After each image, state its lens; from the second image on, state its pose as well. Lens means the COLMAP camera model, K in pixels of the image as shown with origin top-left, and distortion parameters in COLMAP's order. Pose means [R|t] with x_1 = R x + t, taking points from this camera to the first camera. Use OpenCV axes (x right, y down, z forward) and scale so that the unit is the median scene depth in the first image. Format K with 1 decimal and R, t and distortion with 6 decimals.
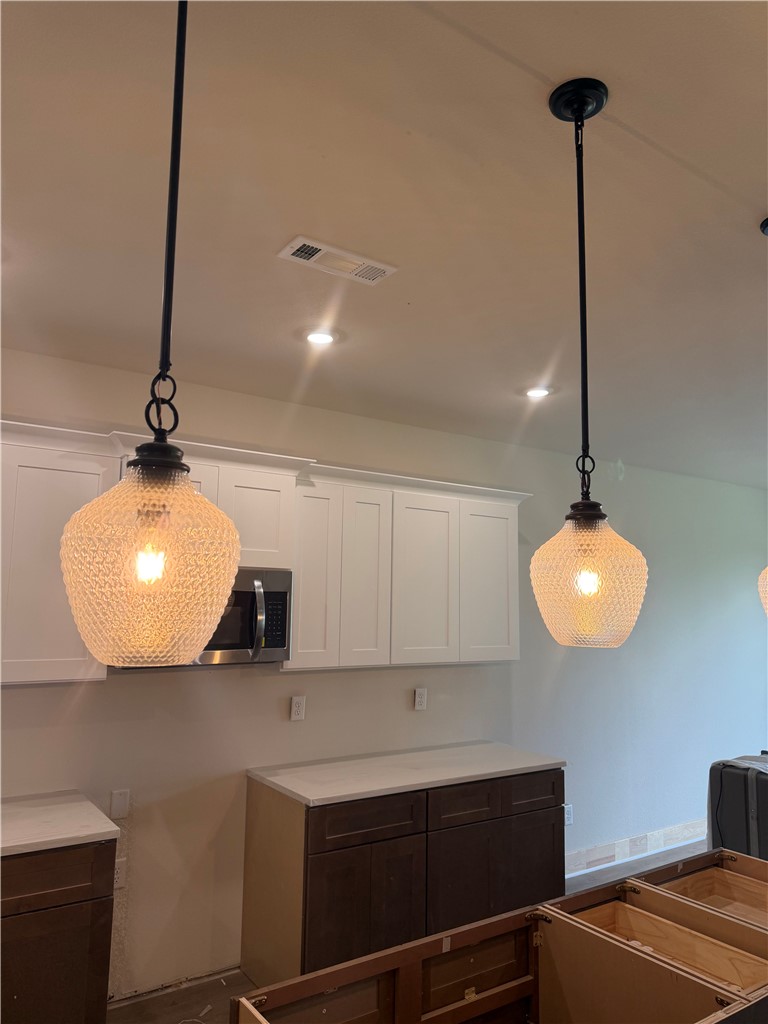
lens RADIAL K [[730.6, 0, 378.9], [0, 730.6, 508.1], [0, 0, 1]] dist [0.022934, -0.025643]
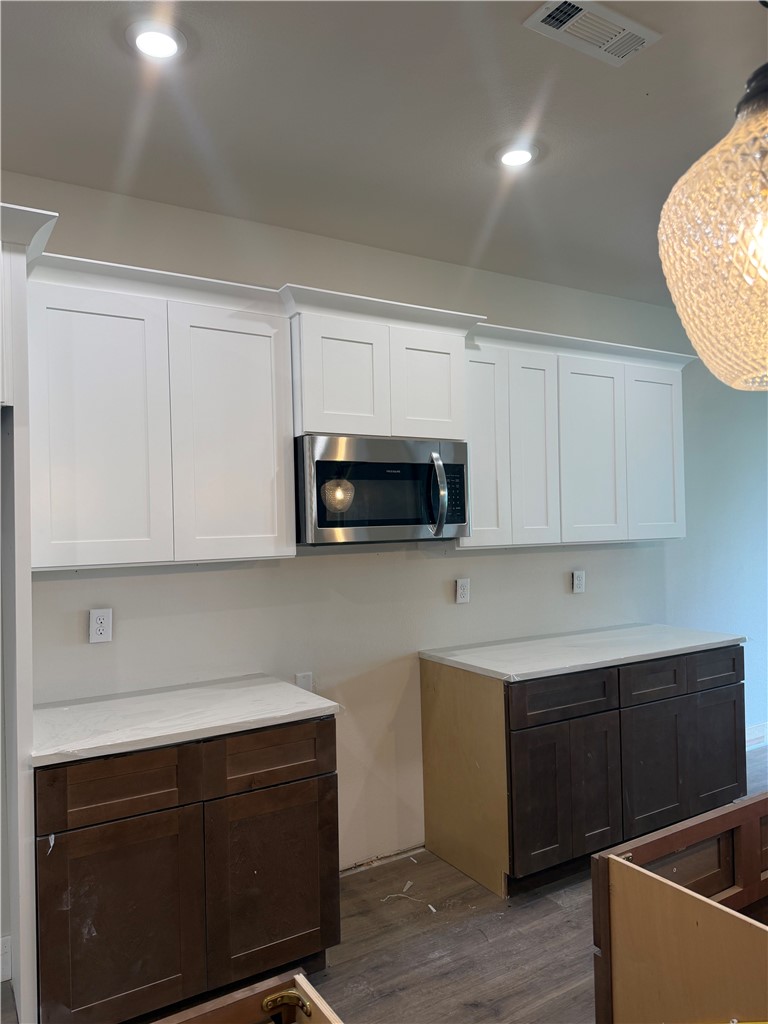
lens RADIAL K [[723.9, 0, 384.2], [0, 723.9, 518.6], [0, 0, 1]] dist [0.117097, -0.187169]
pose [[0.998215, -0.040705, -0.043711, -0.206949], [0.045816, 0.991334, 0.123115, 0.071594], [0.038321, -0.124898, 0.991429, 0.079557]]
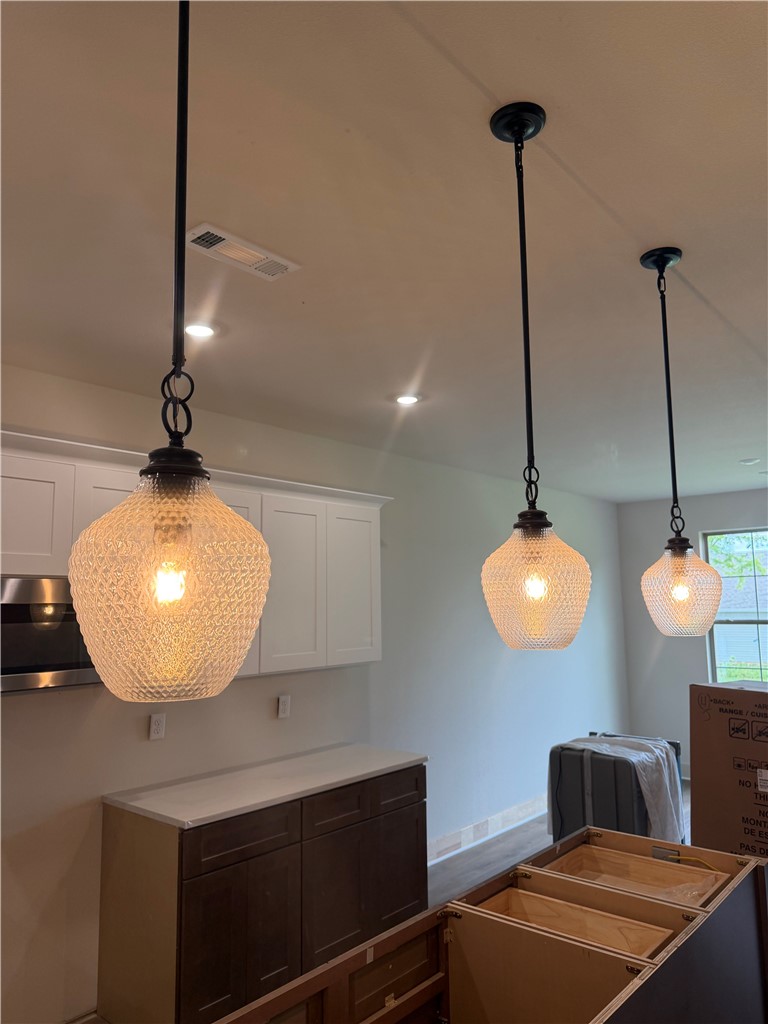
lens RADIAL K [[734.9, 0, 388.3], [0, 734.9, 510.3], [0, 0, 1]] dist [0.001329, -0.002952]
pose [[0.965439, 0.003697, 0.260604, -0.088648], [-0.004367, 0.999988, 0.001990, -0.005029], [-0.260593, -0.003059, 0.965444, 0.022905]]
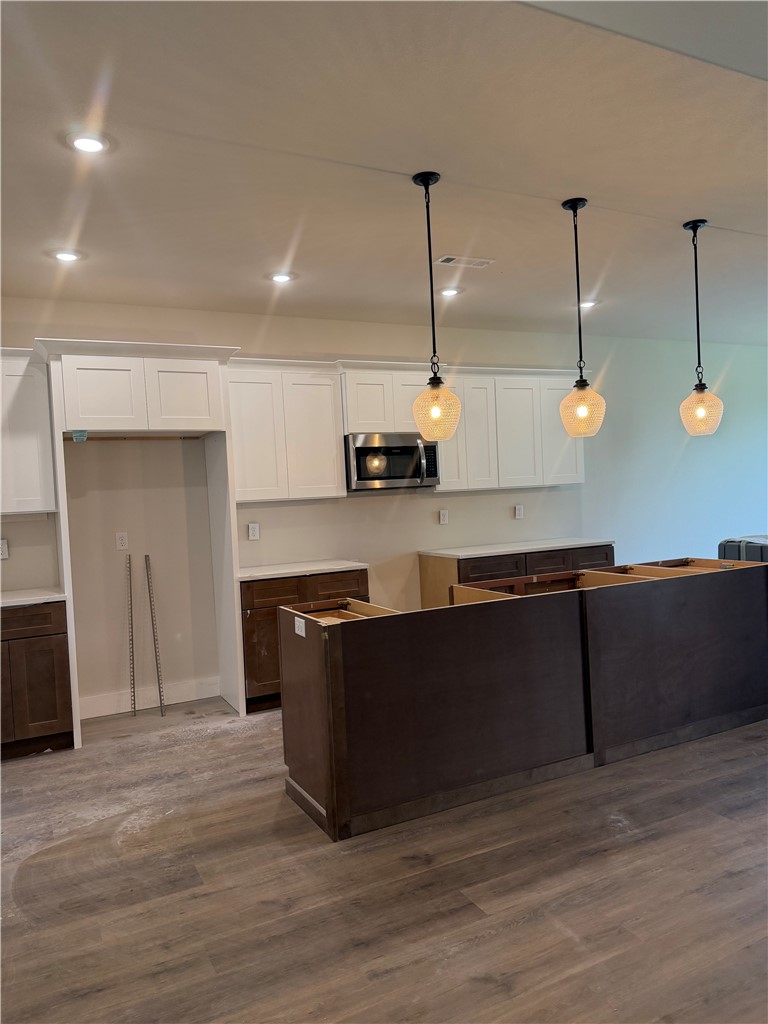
lens RADIAL K [[717.3, 0, 378.5], [0, 717.3, 520.8], [0, 0, 1]] dist [0.109914, -0.133409]
pose [[0.988983, -0.062324, -0.134267, -0.048063], [0.084441, 0.982519, 0.165908, -0.002096], [0.121580, -0.175418, 0.976958, -0.759457]]
